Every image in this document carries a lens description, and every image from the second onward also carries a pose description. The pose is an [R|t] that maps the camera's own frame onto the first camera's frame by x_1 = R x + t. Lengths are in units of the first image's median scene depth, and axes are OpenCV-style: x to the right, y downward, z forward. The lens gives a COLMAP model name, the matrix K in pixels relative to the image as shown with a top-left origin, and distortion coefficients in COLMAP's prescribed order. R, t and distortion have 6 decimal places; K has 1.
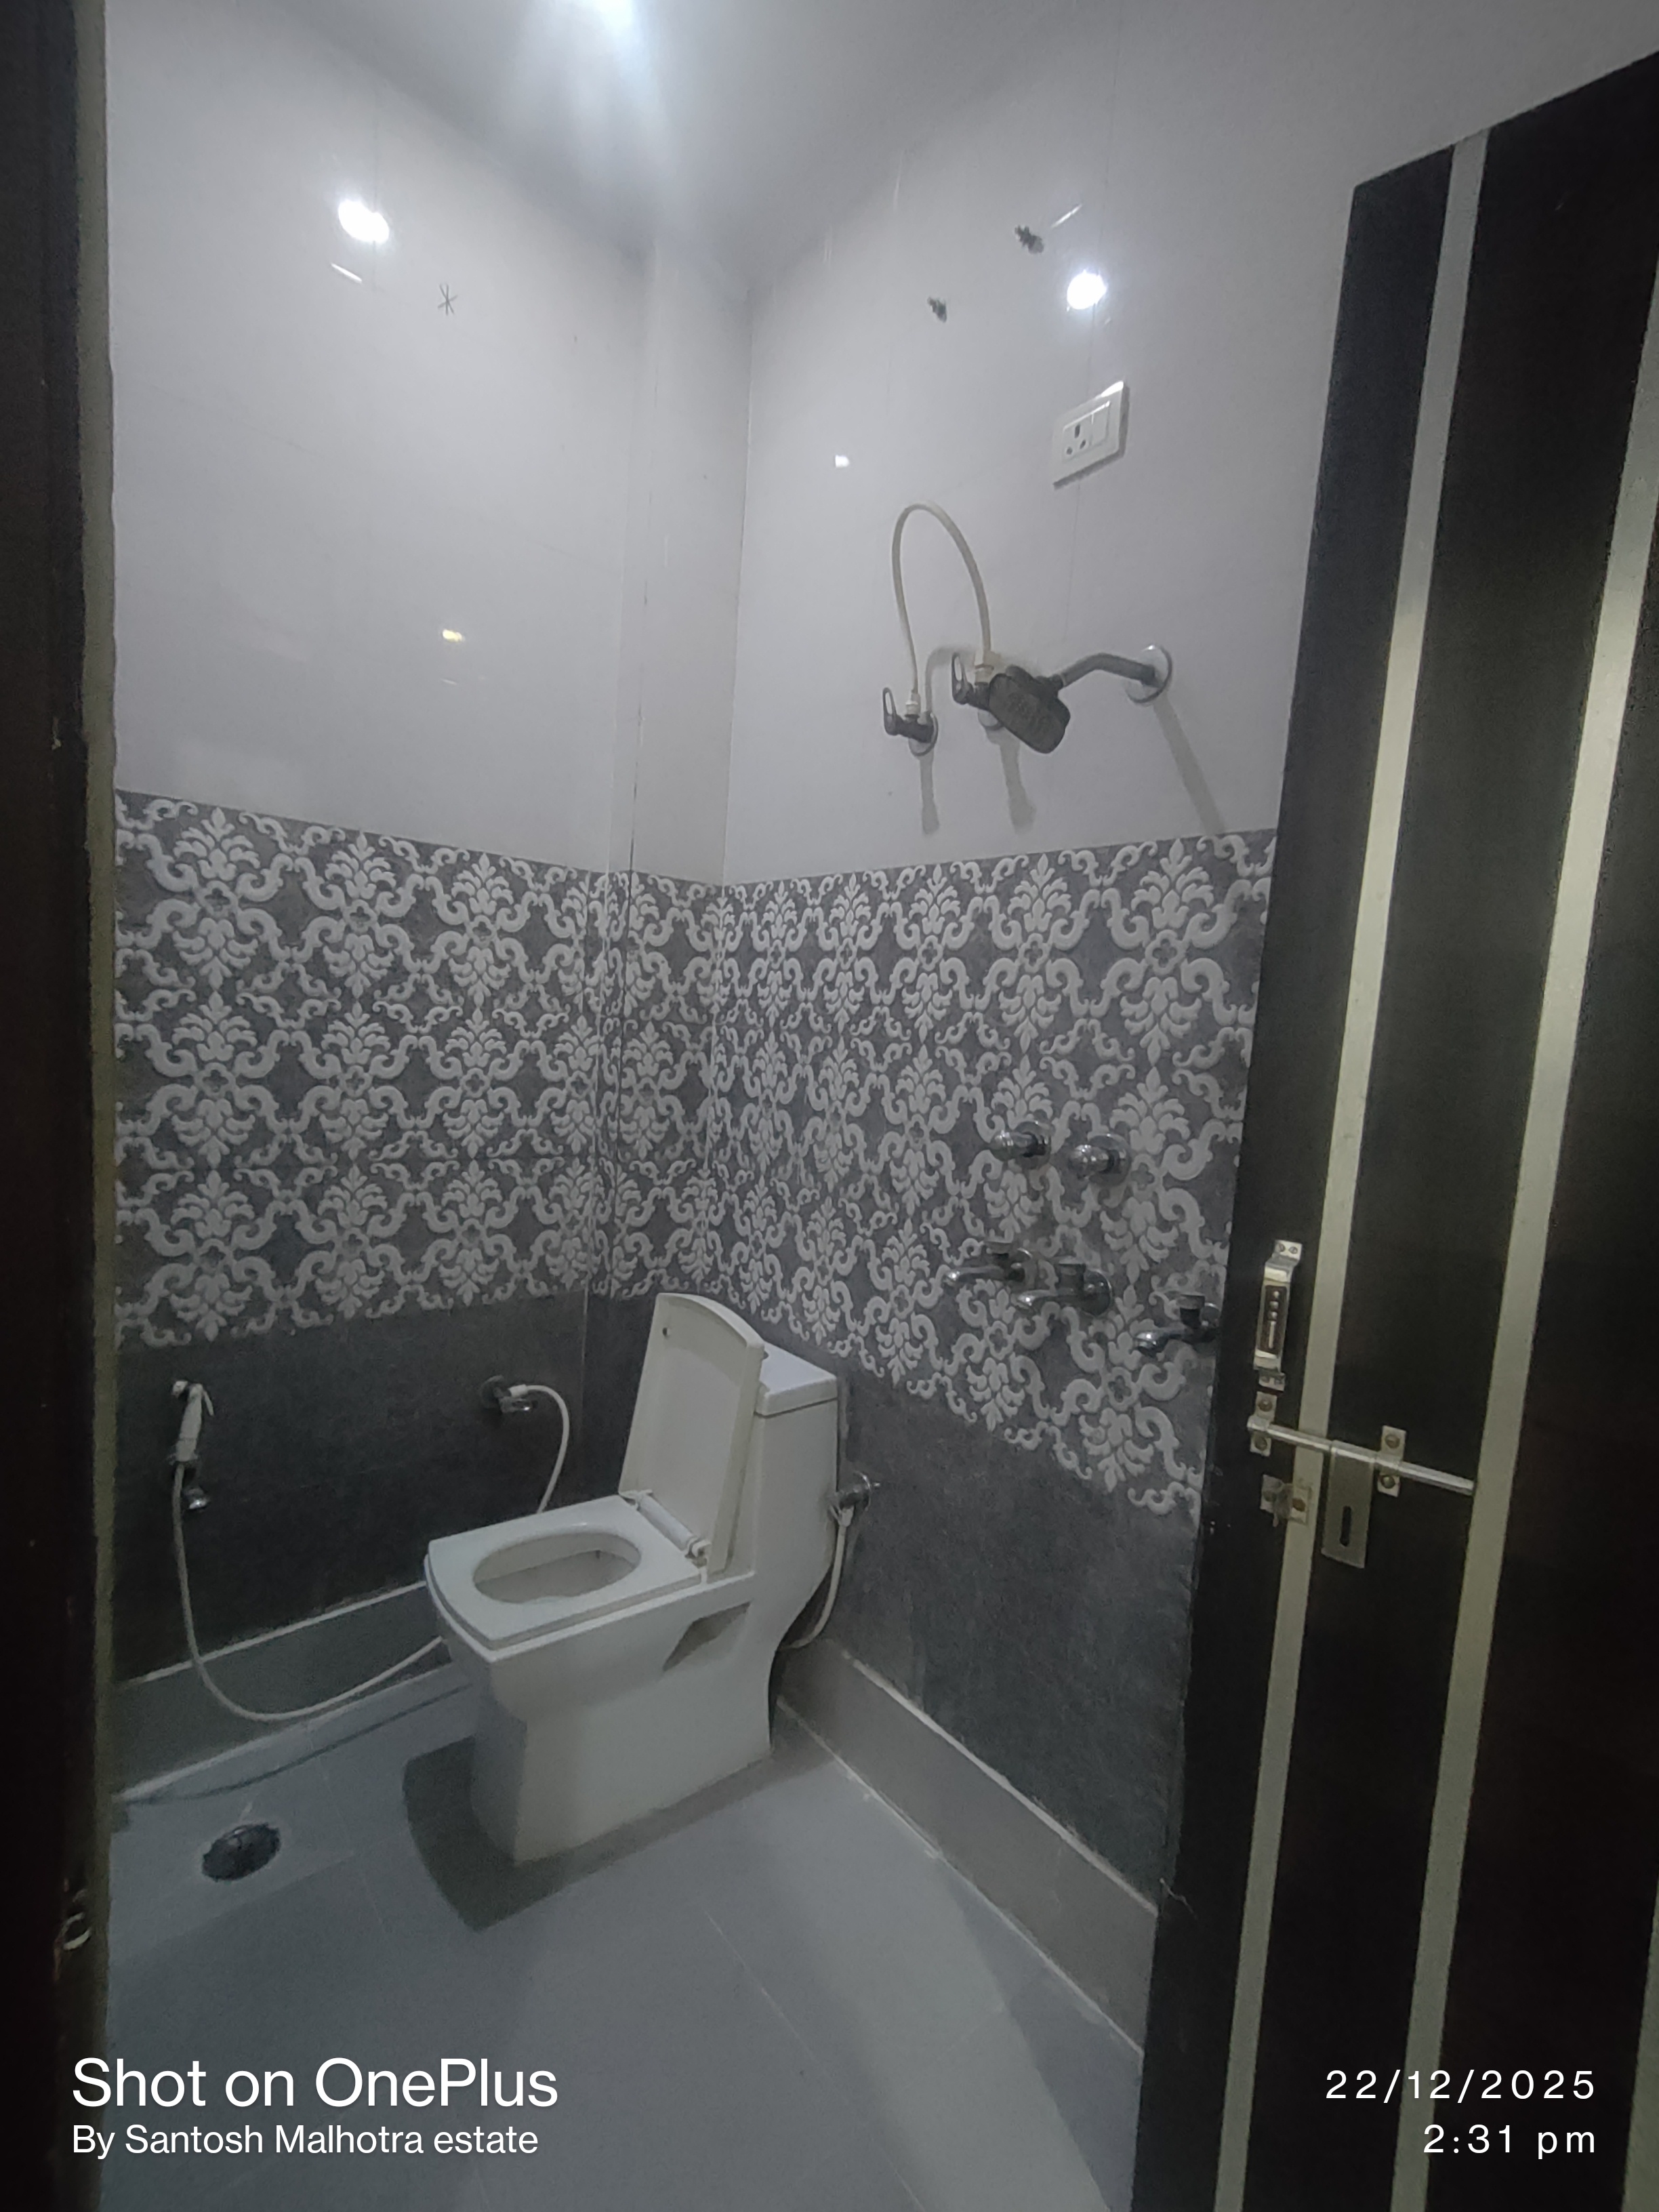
lens RADIAL K [[966.1, 0, 829.5], [0, 966.1, 1106.0], [0, 0, 1]] dist [0.000620, -0.000084]
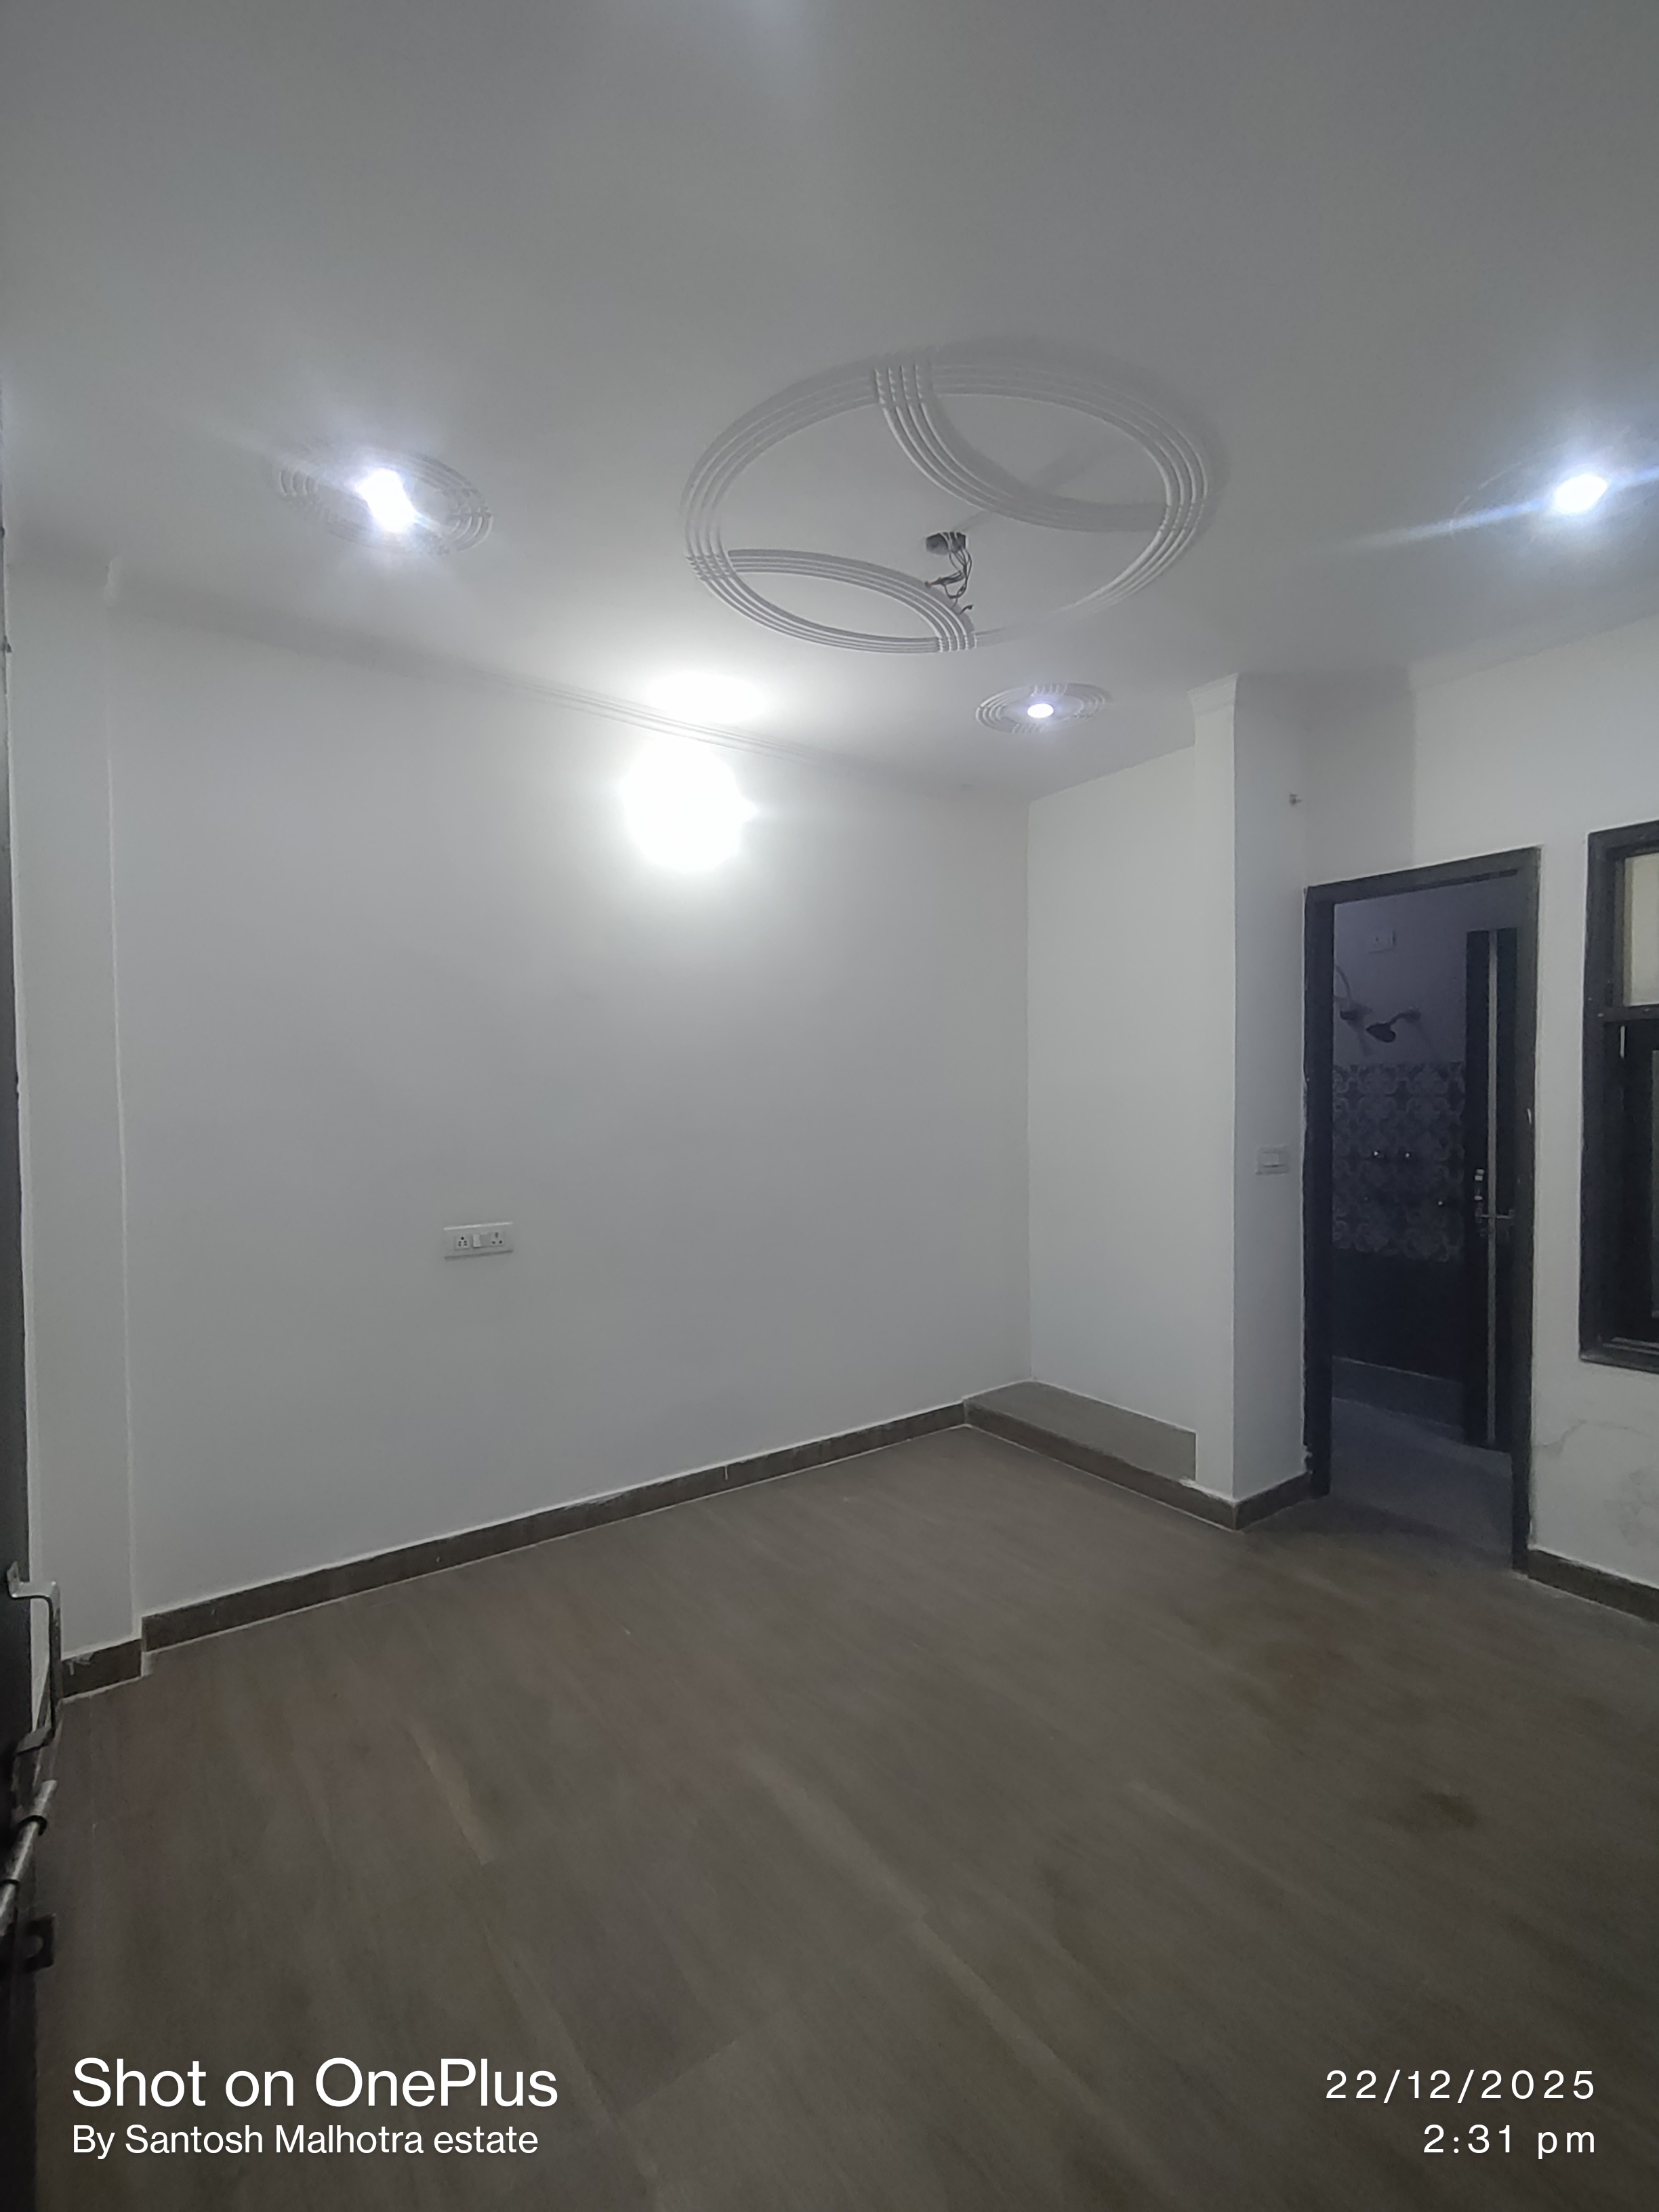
lens RADIAL K [[966.1, 0, 829.5], [0, 966.1, 1106.0], [0, 0, 1]] dist [0.000620, -0.000084]
pose [[0.993515, -0.079608, -0.081188, -1.468000], [0.073297, 0.994259, -0.077956, -0.011287], [0.086928, 0.071500, 0.993645, -2.559957]]
